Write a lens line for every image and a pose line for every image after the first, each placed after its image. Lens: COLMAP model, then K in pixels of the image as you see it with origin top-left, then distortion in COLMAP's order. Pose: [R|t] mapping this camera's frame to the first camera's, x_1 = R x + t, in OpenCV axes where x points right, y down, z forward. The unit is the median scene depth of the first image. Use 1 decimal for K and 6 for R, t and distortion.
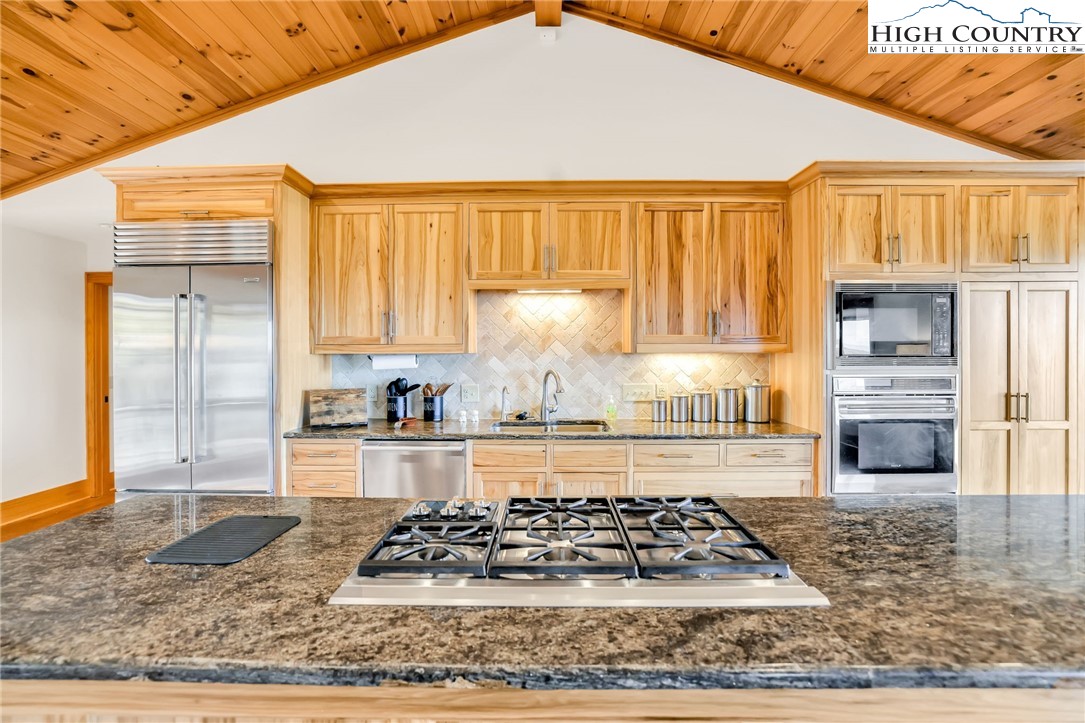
lens RADIAL K [[481.0, 0, 544.0], [0, 481.0, 348.9], [0, 0, 1]] dist [-0.018935, 0.000390]
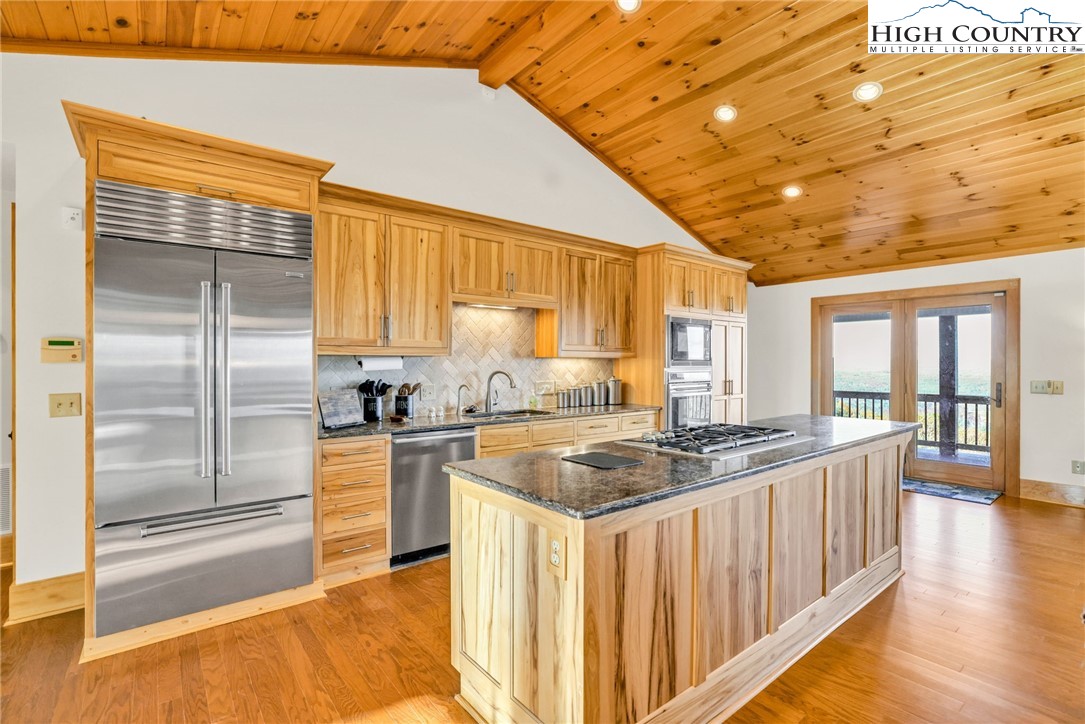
lens RADIAL K [[499.5, 0, 542.5], [0, 499.5, 362.0], [0, 0, 1]] dist [-0.003560, -0.000322]
pose [[0.776749, 0.004594, 0.629794, -0.741959], [-0.005343, 0.999985, -0.000705, 0.023129], [-0.629788, -0.002817, 0.776762, -0.075837]]
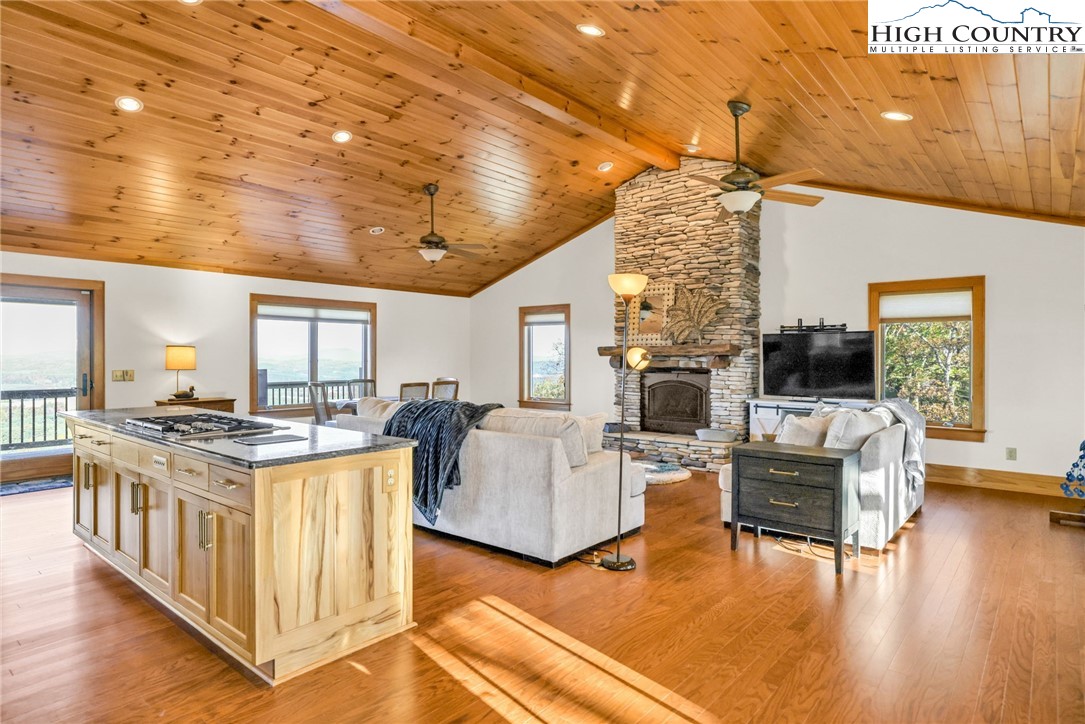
lens RADIAL K [[605.1, 0, 542.5], [0, 605.1, 362.0], [0, 0, 1]] dist [-0.047002, 0.034726]
pose [[-0.767072, -0.004592, 0.641544, -1.189467], [-0.000173, 0.999976, 0.006950, 0.026009], [-0.641561, 0.005221, -0.767055, 0.847331]]
